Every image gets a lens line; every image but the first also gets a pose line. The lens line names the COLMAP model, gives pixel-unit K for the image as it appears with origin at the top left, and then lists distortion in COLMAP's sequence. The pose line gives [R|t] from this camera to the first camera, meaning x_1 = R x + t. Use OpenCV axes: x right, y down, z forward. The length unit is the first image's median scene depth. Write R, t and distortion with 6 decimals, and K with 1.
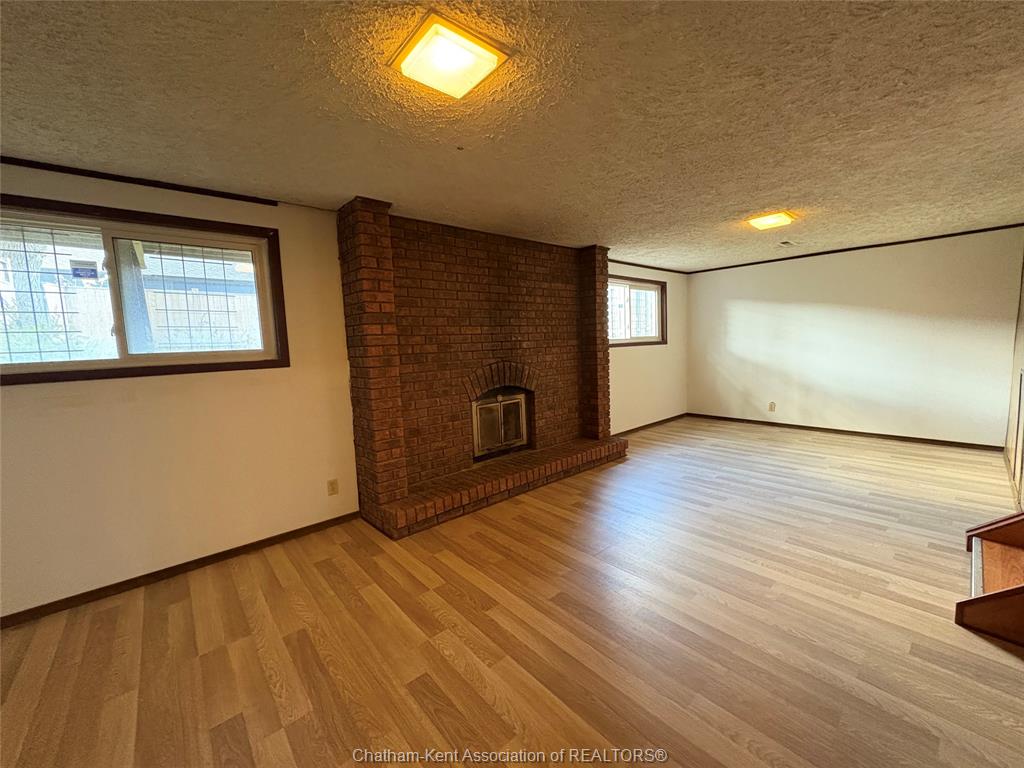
lens RADIAL K [[408.0, 0, 513.4], [0, 408.0, 383.5], [0, 0, 1]] dist [0.001991, 0.000482]
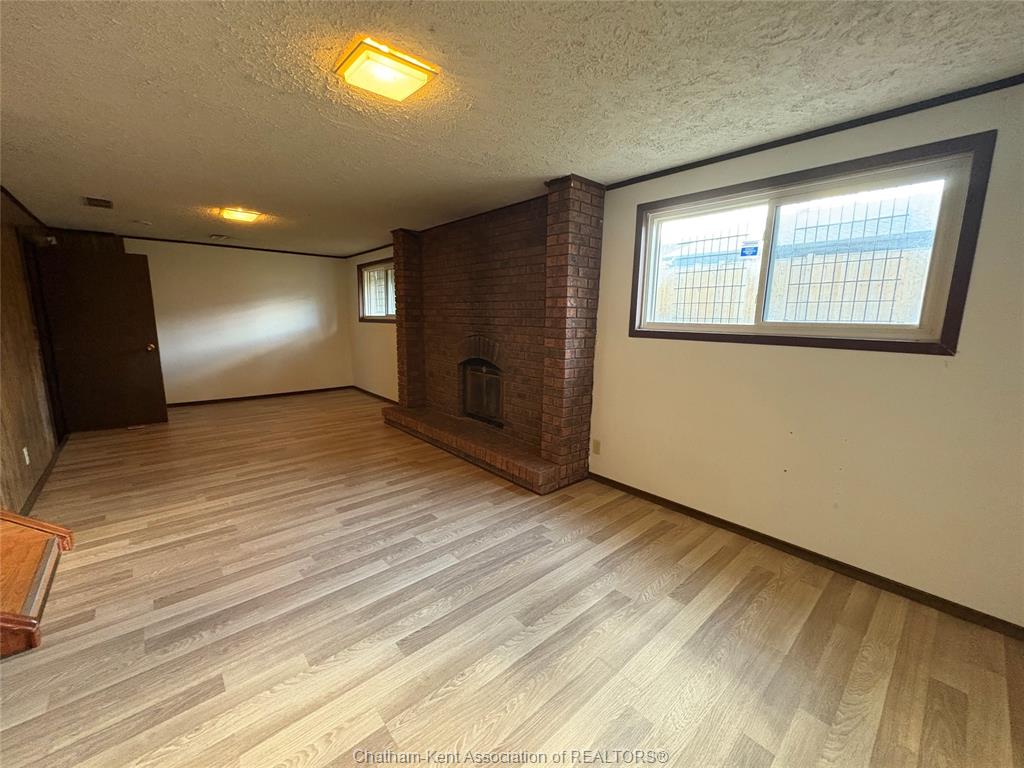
lens RADIAL K [[408.0, 0, 509.8], [0, 408.0, 382.9], [0, 0, 1]] dist [0.001991, 0.000482]
pose [[0.005582, 0.202981, -0.979167, 1.107593], [-0.114297, 0.972894, 0.201030, -0.165568], [0.993431, 0.110794, 0.028631, 1.120825]]
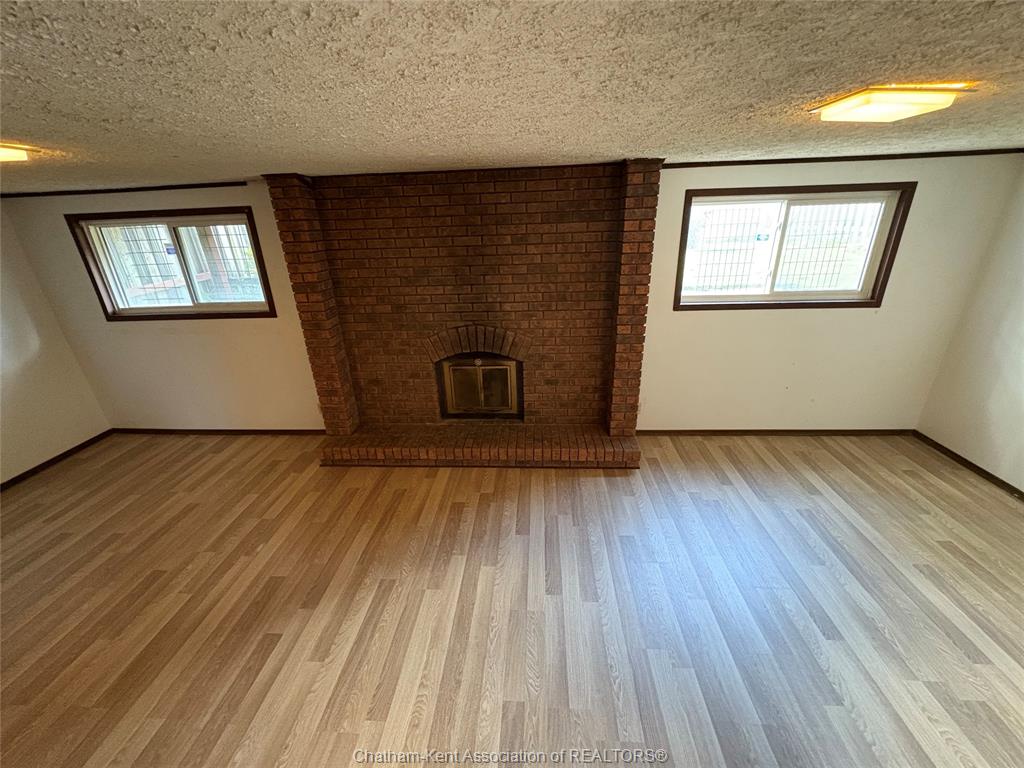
lens RADIAL K [[408.0, 0, 512.4], [0, 408.0, 384.3], [0, 0, 1]] dist [0.001991, 0.000482]
pose [[0.712707, 0.283225, -0.641741, 0.675688], [-0.065876, 0.937844, 0.340746, -0.254596], [0.698362, -0.200577, 0.687066, 0.441831]]
